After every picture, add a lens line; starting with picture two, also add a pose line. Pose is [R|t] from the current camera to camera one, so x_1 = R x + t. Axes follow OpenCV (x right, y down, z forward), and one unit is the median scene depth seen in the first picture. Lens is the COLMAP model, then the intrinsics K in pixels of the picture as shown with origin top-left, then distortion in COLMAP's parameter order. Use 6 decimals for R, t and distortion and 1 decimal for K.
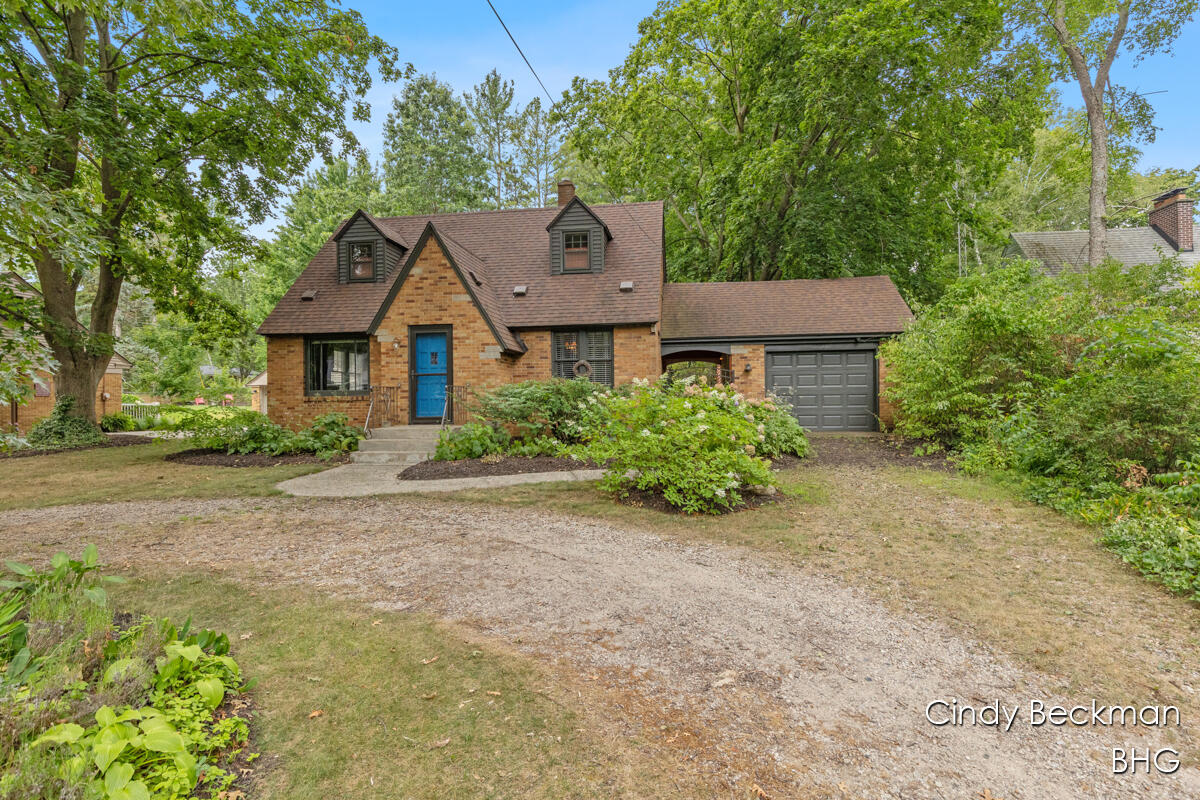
lens RADIAL K [[639.7, 0, 597.4], [0, 639.7, 397.8], [0, 0, 1]] dist [-0.001479, -0.000009]
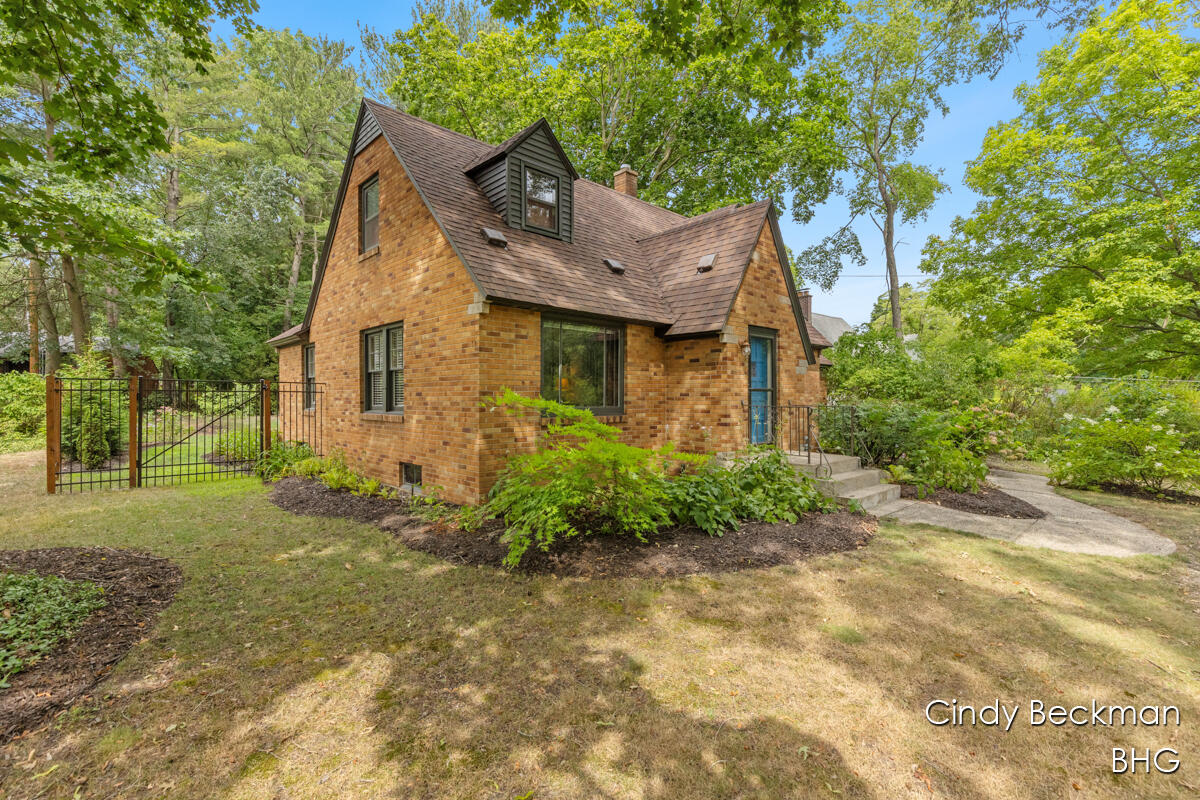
lens RADIAL K [[547.7, 0, 598.8], [0, 547.7, 398.8], [0, 0, 1]] dist [0.005767, 0.000161]
pose [[0.605435, 0.010619, 0.795824, -0.883511], [-0.015431, 0.999880, -0.001603, -0.020111], [-0.795745, -0.011310, 0.605526, 0.715811]]
